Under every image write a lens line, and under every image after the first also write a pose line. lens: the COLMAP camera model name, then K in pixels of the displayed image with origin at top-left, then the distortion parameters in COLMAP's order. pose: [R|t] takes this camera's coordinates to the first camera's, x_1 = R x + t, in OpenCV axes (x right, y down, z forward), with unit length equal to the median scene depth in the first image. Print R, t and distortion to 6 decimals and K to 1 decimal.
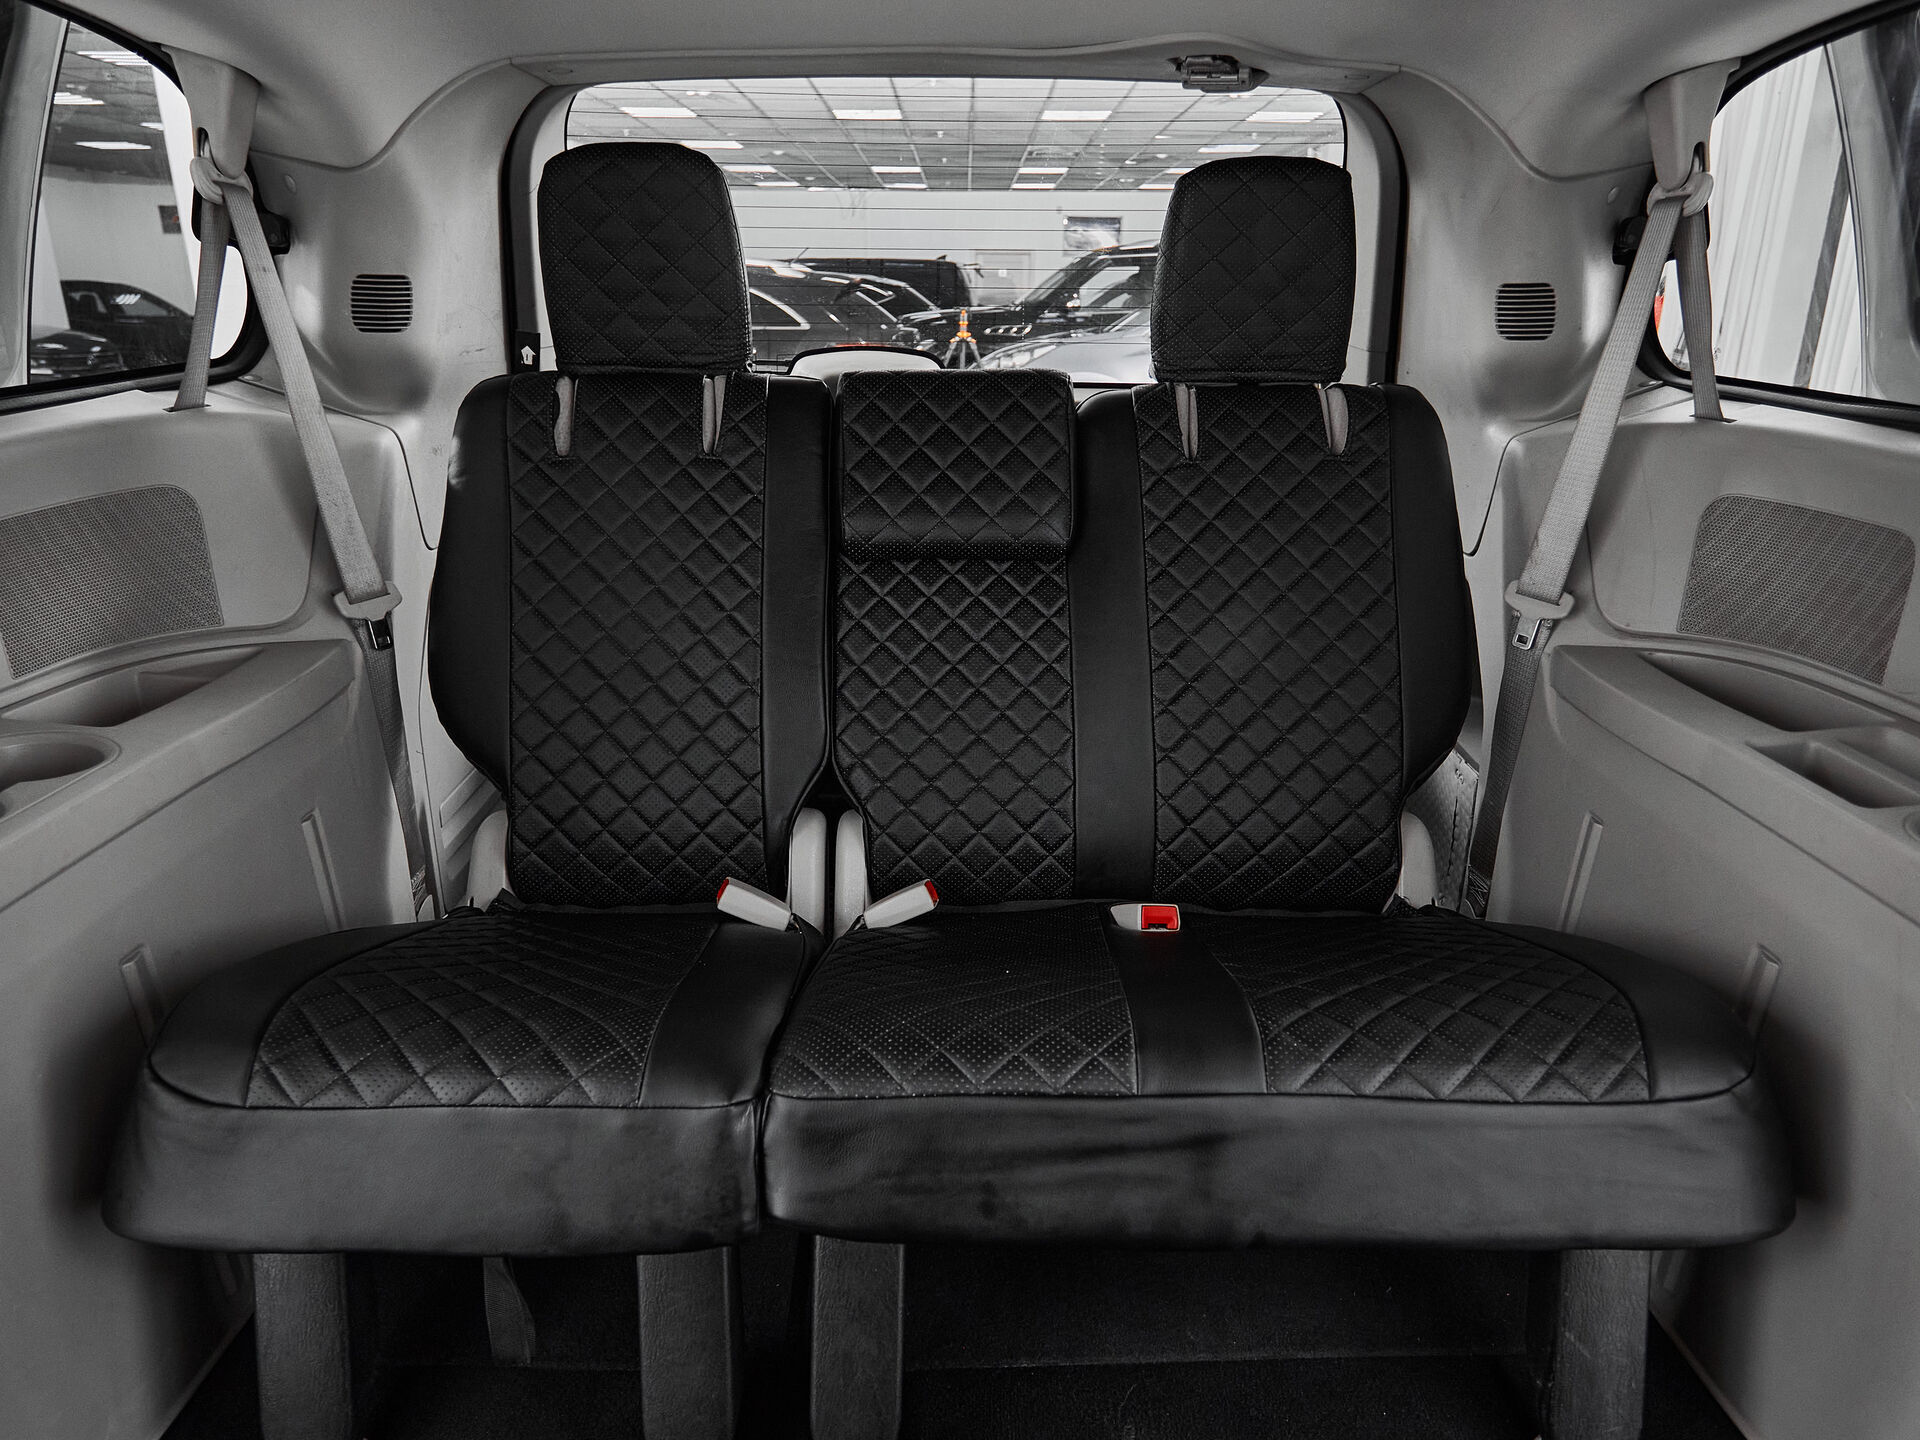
lens RADIAL K [[1002.7, 0, 962.5], [0, 1002.7, 715.3], [0, 0, 1]] dist [0.006912, -0.001903]
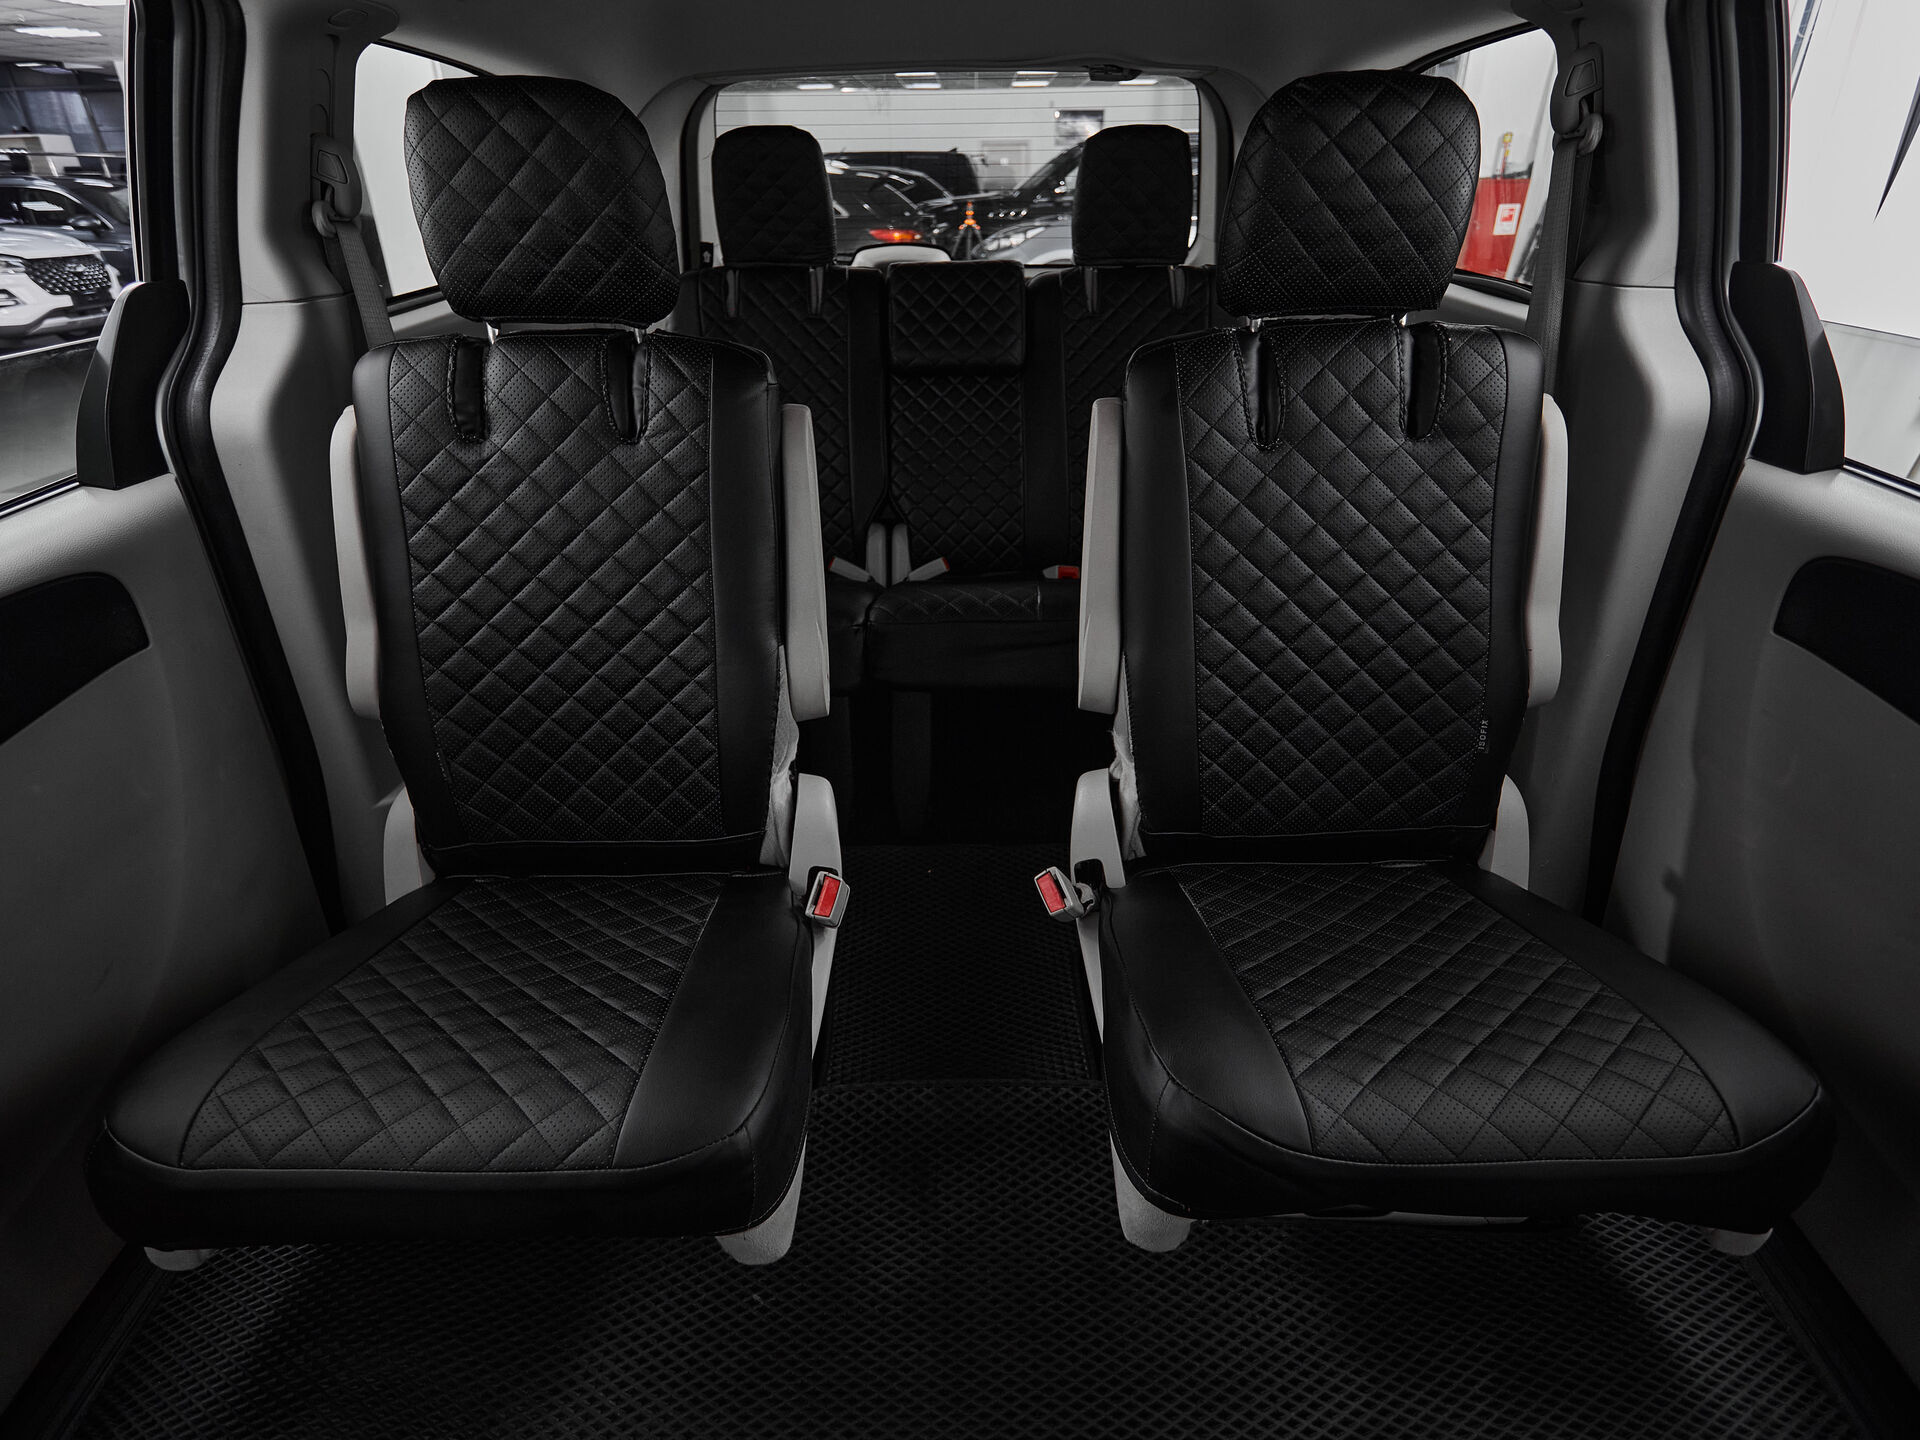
lens RADIAL K [[1002.7, 0, 956.4], [0, 1002.7, 727.2], [0, 0, 1]] dist [0.006912, -0.001903]
pose [[0.999583, -0.005157, -0.028403, 0.037509], [0.008640, 0.992254, 0.123924, 0.228209], [0.027544, -0.124118, 0.991885, -0.782731]]
